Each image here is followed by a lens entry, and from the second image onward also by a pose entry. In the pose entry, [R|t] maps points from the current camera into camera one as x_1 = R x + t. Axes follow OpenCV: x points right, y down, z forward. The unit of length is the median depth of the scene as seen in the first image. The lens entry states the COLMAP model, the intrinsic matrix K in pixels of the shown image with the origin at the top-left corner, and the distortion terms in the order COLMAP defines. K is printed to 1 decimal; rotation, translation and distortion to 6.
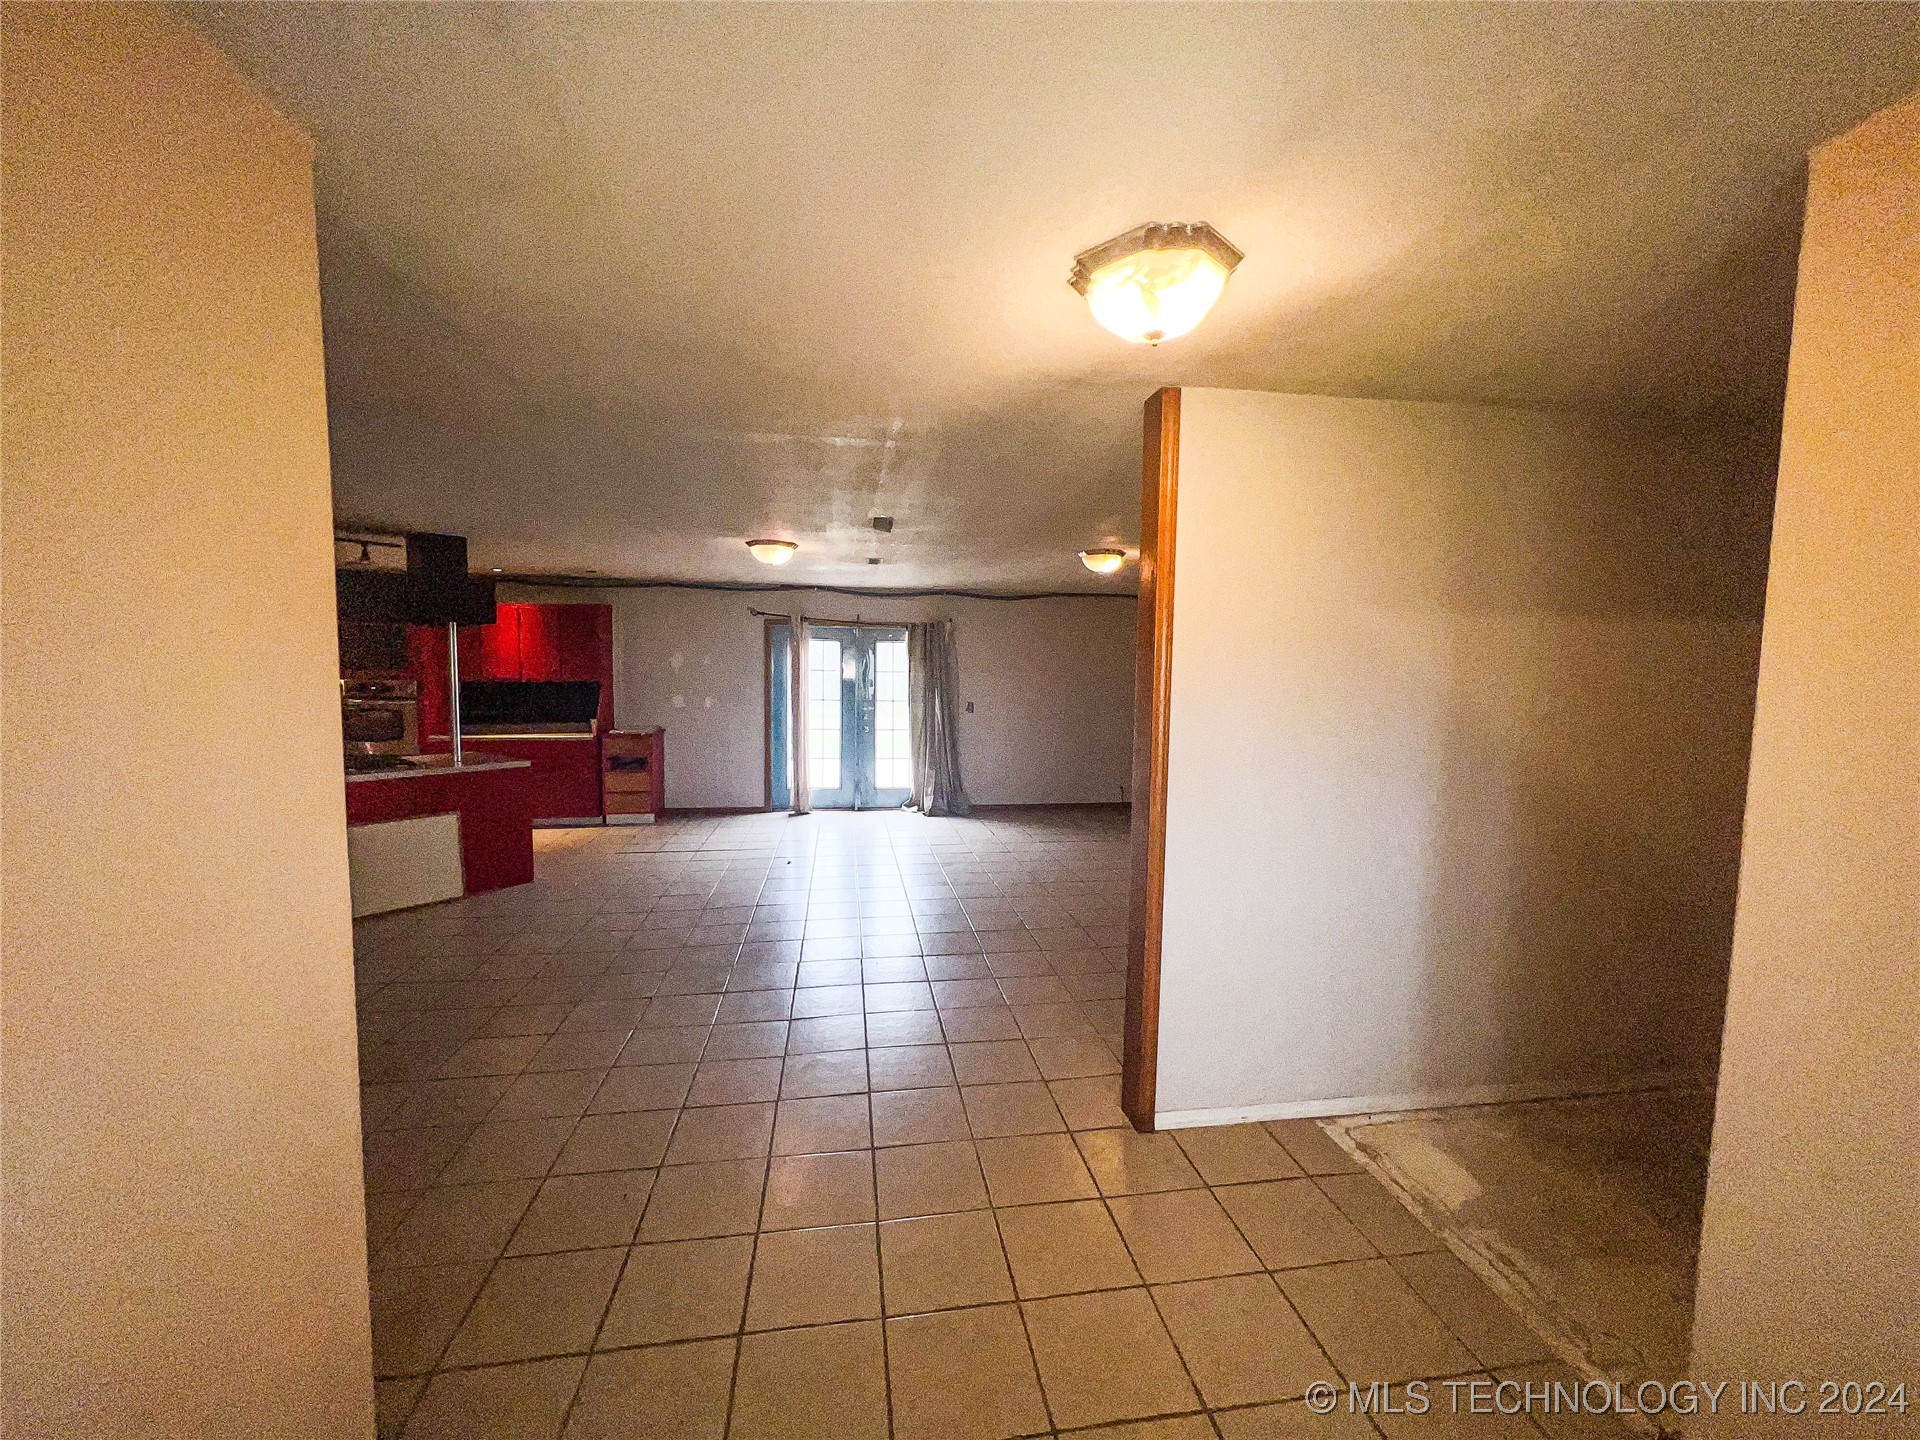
lens RADIAL K [[772.4, 0, 968.8], [0, 772.4, 725.9], [0, 0, 1]] dist [-0.000019, 0.000005]
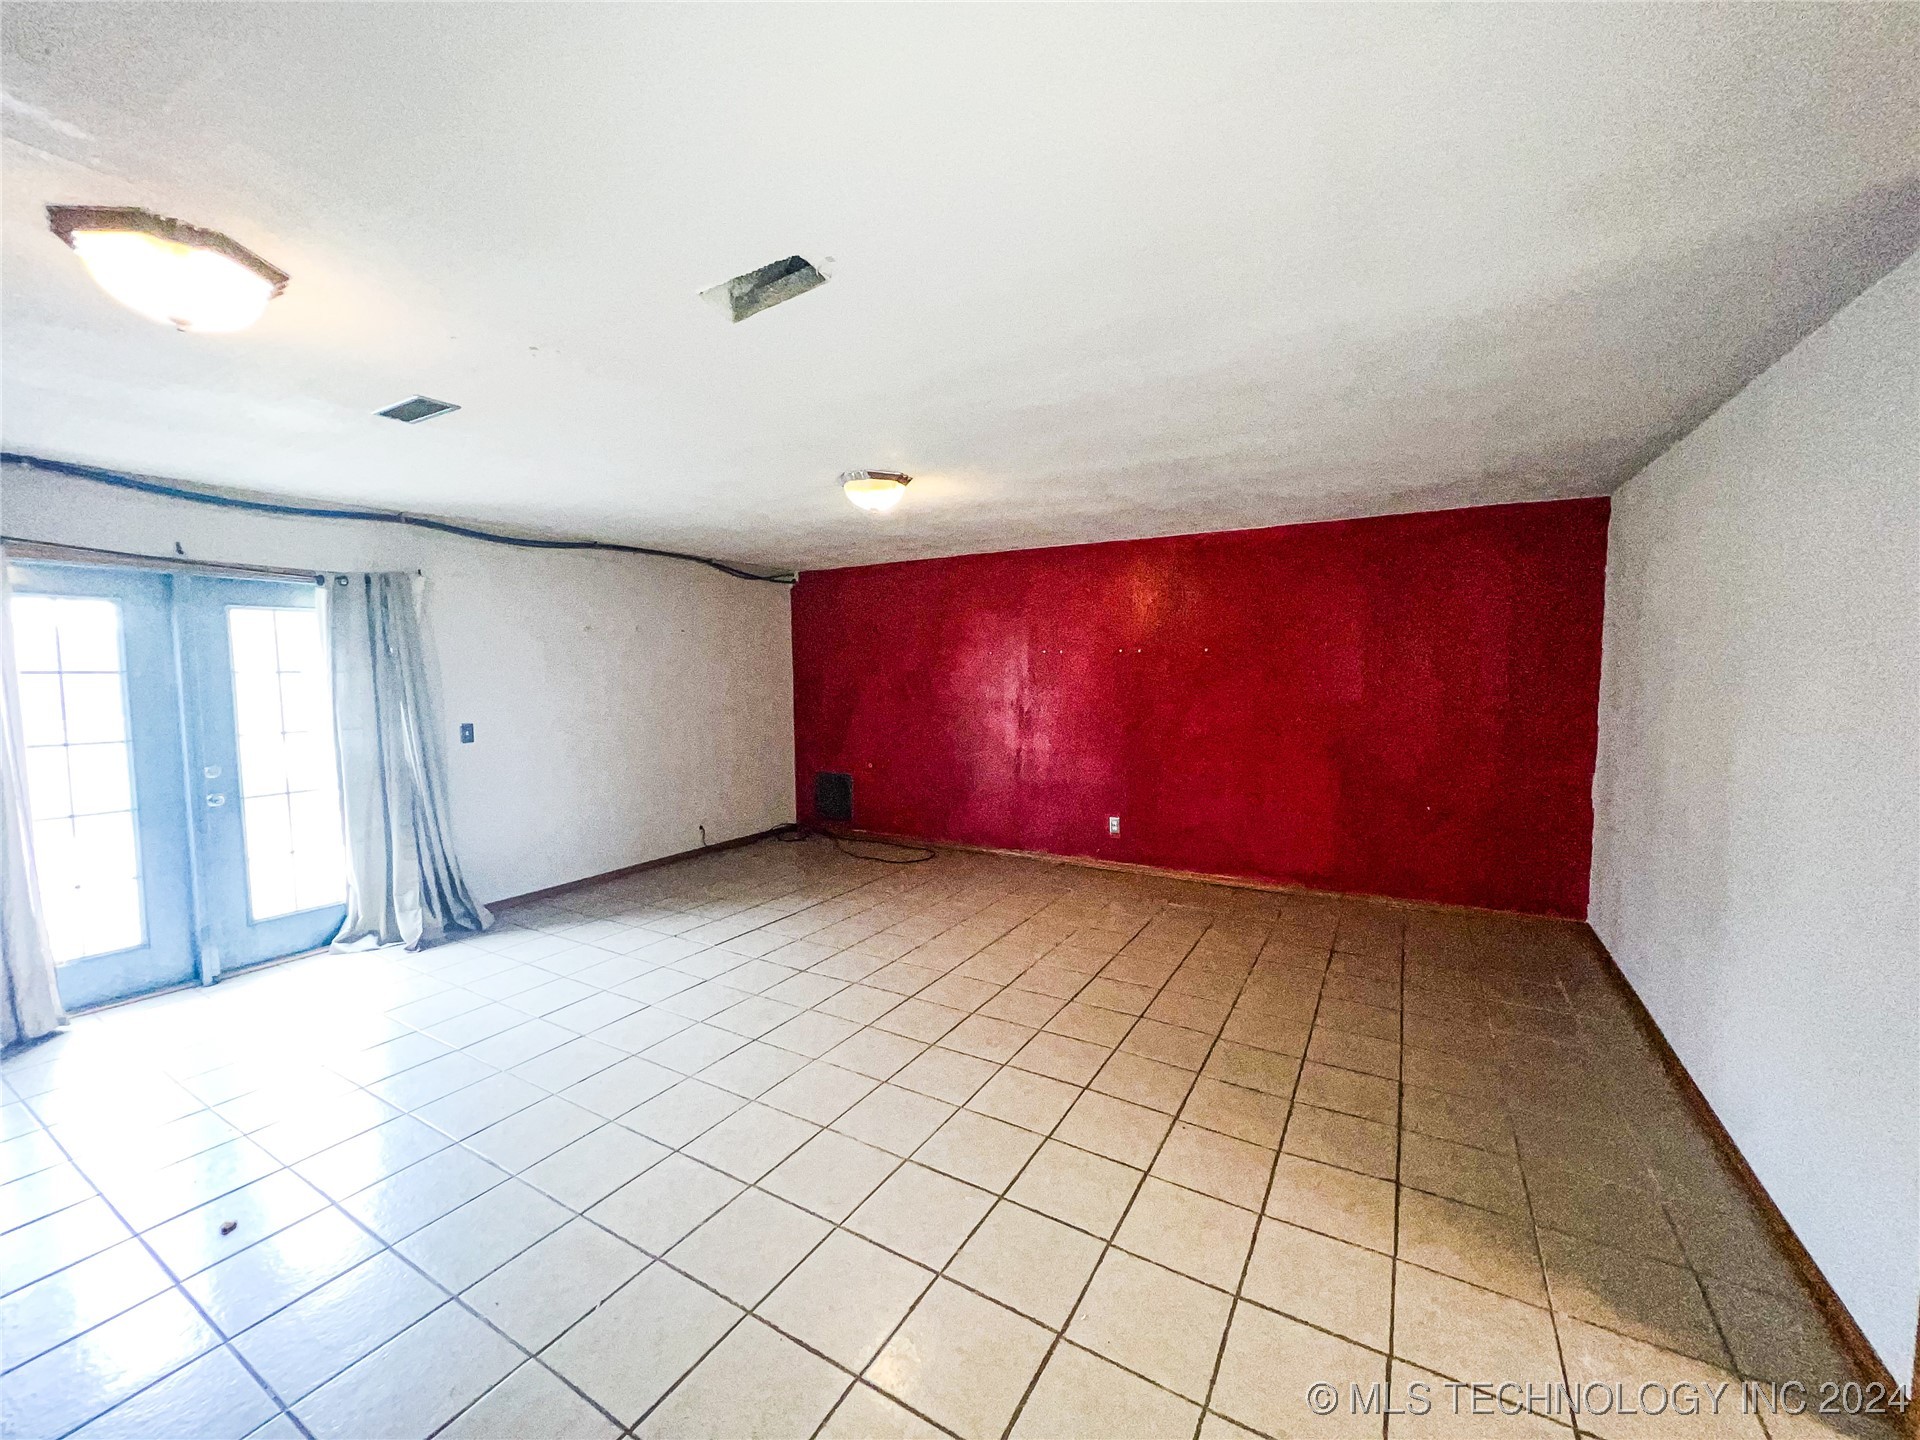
lens RADIAL K [[772.4, 0, 951.8], [0, 772.4, 717.7], [0, 0, 1]] dist [-0.000019, 0.000005]
pose [[0.646815, -0.067698, 0.759636, -0.197115], [0.067266, 0.997235, 0.031597, -0.029263], [-0.759675, 0.030660, 0.649580, 0.381043]]
